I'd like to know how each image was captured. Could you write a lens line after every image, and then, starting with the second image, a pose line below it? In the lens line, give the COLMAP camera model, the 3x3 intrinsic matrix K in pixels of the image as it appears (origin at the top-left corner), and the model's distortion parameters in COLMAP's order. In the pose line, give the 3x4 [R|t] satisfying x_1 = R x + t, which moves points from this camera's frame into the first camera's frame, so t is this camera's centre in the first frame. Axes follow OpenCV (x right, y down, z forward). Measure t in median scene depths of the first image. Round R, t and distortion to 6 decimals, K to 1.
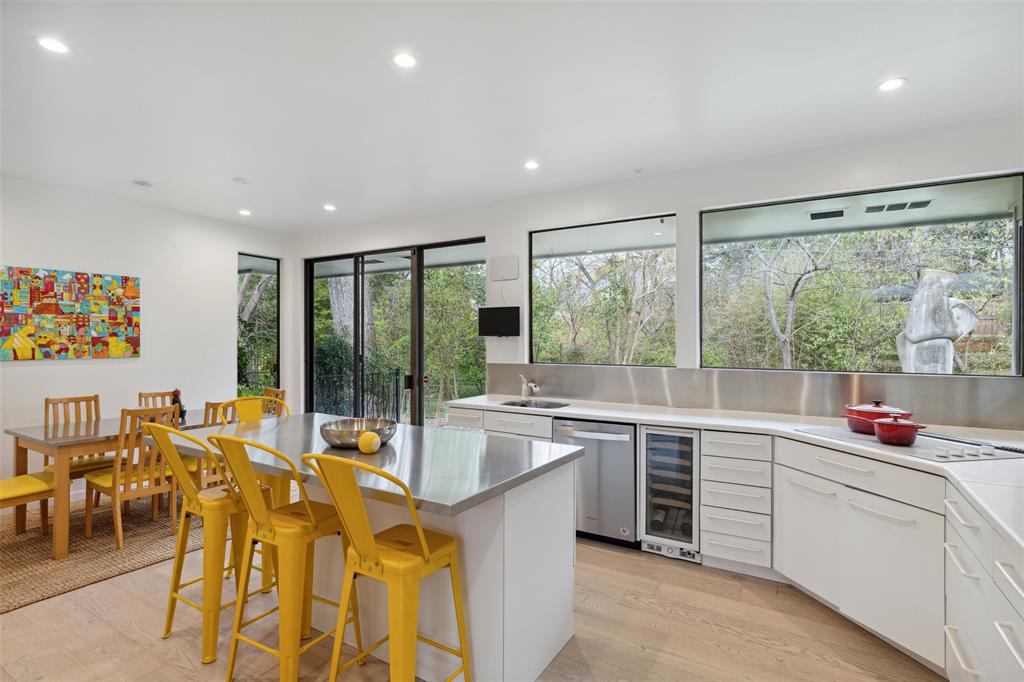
lens RADIAL K [[496.6, 0, 515.6], [0, 496.6, 338.5], [0, 0, 1]] dist [-0.000632, -0.000161]
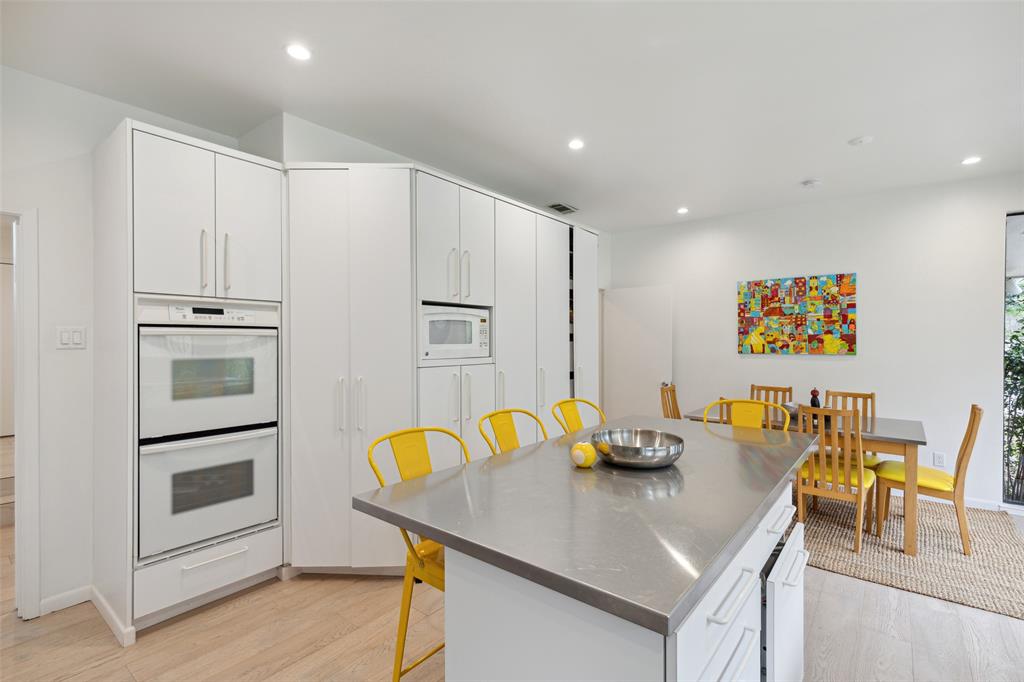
lens RADIAL K [[473.2, 0, 518.4], [0, 473.2, 345.2], [0, 0, 1]] dist [0.009832, -0.002498]
pose [[-0.127524, 0.012842, -0.991752, 0.269179], [0.004804, 0.999912, 0.012330, 0.003900], [0.991824, -0.003192, -0.127574, 0.507921]]
